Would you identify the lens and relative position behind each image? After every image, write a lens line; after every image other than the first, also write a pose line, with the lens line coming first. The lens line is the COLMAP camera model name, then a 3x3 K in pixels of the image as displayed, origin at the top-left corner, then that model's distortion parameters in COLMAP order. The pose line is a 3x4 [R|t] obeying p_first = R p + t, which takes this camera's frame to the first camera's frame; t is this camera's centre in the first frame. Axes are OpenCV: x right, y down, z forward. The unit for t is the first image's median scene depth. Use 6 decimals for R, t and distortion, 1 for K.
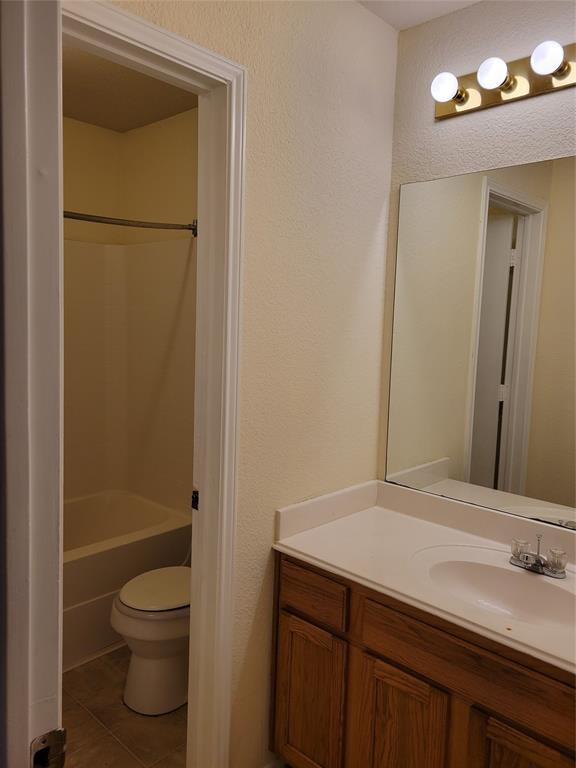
lens RADIAL K [[578.5, 0, 279.9], [0, 578.5, 383.2], [0, 0, 1]] dist [0.050690, -0.037468]
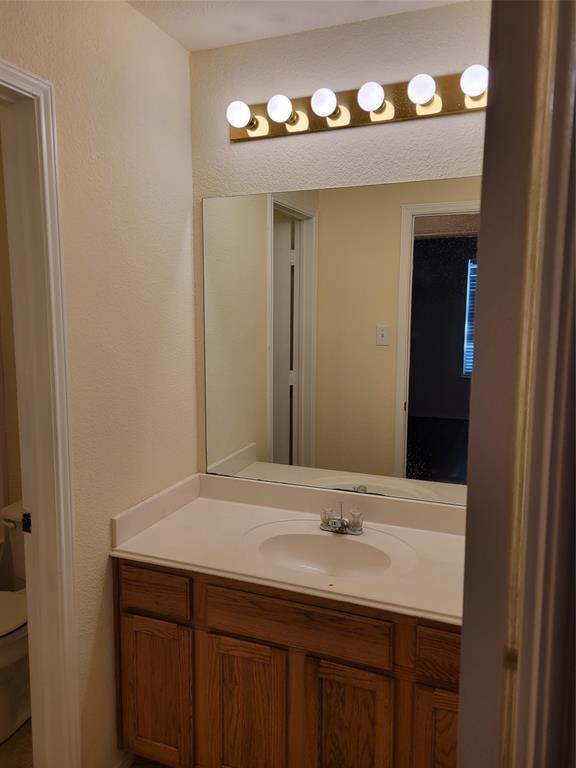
lens RADIAL K [[578.5, 0, 279.9], [0, 578.5, 383.2], [0, 0, 1]] dist [0.050690, -0.037468]
pose [[0.928302, -0.078694, 0.363403, -0.087114], [0.067504, 0.996774, 0.043410, -0.043957], [-0.365647, -0.015767, 0.930620, -0.059723]]
